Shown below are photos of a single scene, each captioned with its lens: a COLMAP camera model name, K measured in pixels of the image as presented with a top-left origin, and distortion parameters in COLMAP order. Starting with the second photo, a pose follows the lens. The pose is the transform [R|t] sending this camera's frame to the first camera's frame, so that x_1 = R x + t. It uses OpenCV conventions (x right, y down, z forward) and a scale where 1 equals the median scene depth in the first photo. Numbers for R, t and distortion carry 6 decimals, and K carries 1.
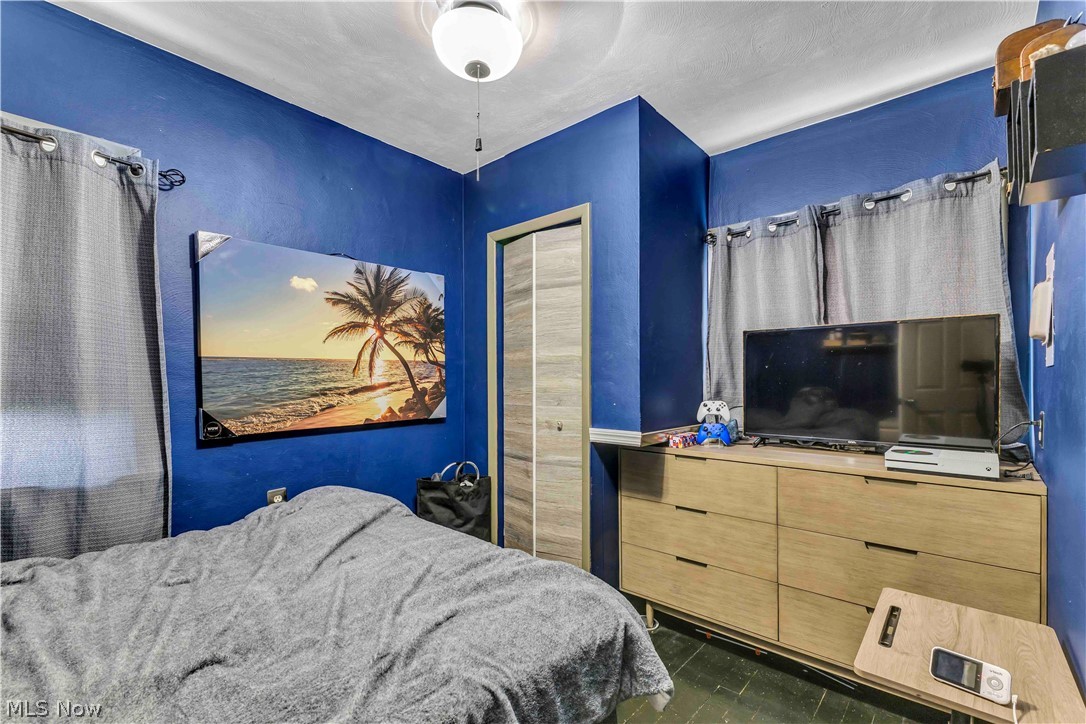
lens RADIAL K [[455.2, 0, 545.6], [0, 455.2, 370.9], [0, 0, 1]] dist [-0.000499, 0.000340]
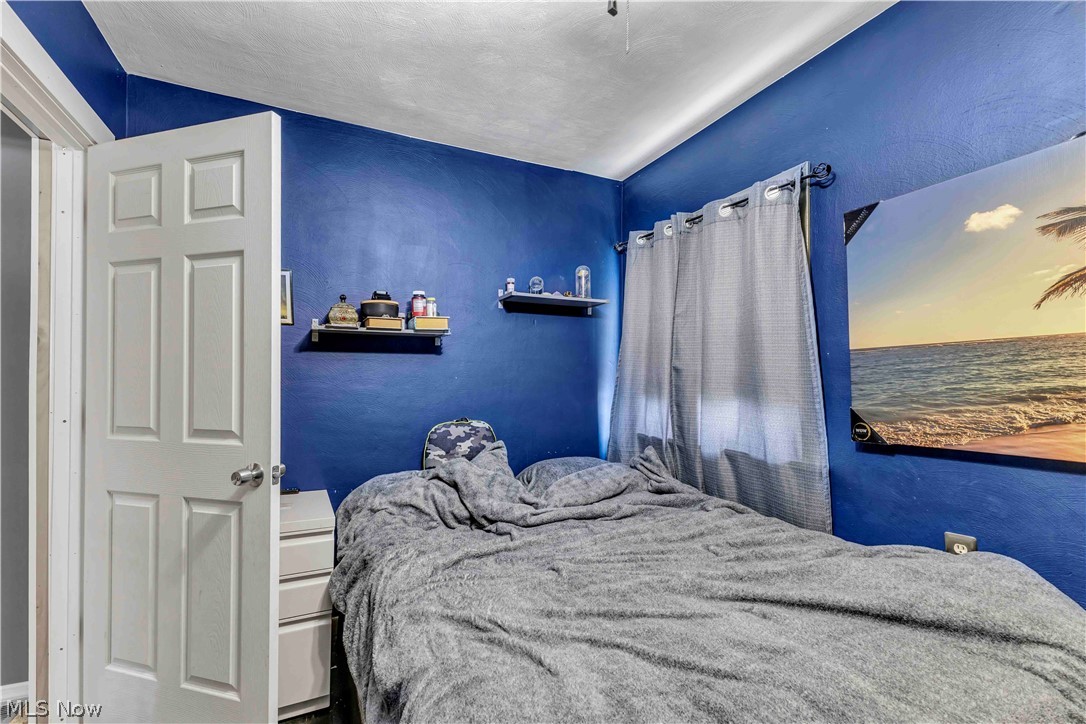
lens RADIAL K [[455.2, 0, 545.6], [0, 455.2, 372.8], [0, 0, 1]] dist [-0.000499, 0.000340]
pose [[-0.375452, -0.013675, -0.926741, 0.293306], [0.020523, 0.999523, -0.023063, 0.021666], [0.926614, -0.027679, -0.374993, 0.719567]]
